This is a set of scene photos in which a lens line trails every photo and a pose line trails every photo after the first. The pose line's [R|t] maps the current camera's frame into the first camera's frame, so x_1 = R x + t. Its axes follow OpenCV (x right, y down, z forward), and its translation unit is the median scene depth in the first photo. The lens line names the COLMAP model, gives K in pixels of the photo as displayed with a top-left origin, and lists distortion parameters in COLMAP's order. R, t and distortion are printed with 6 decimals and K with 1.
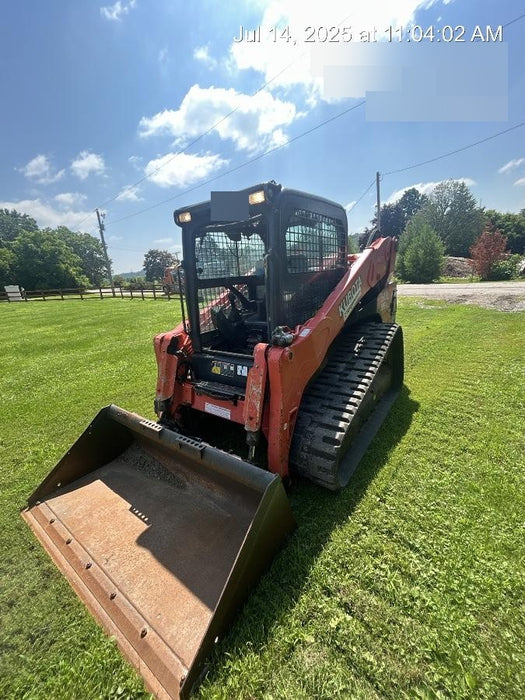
lens RADIAL K [[283.5, 0, 262.5], [0, 283.5, 350.0], [0, 0, 1]] dist [0.002545, 0.000257]
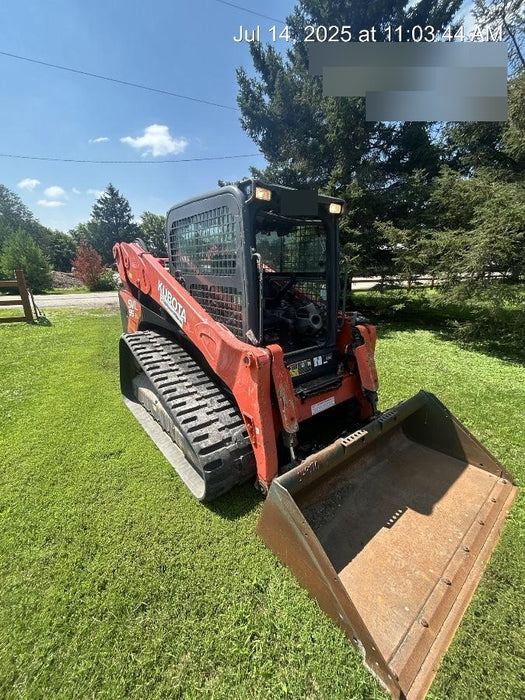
lens RADIAL K [[283.5, 0, 262.5], [0, 283.5, 350.0], [0, 0, 1]] dist [0.002545, 0.000257]
pose [[0.246658, -0.195135, 0.949253, -1.247889], [0.235200, 0.962286, 0.136698, -0.181126], [-0.940128, 0.189546, 0.283251, 0.974078]]
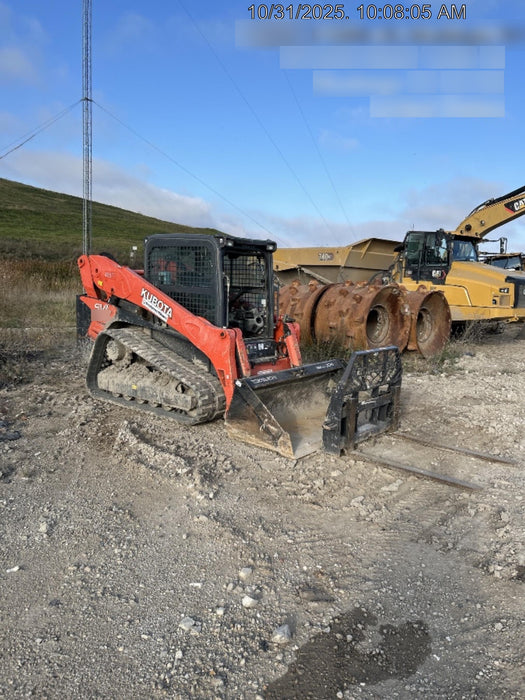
lens RADIAL K [[489.7, 0, 262.5], [0, 489.7, 350.0], [0, 0, 1]] dist [0.254009, 0.000249]
pose [[0.047210, -0.067662, 0.996591, -3.035814], [0.224161, 0.972974, 0.055440, -0.064406], [-0.973408, 0.220779, 0.061101, 0.914574]]
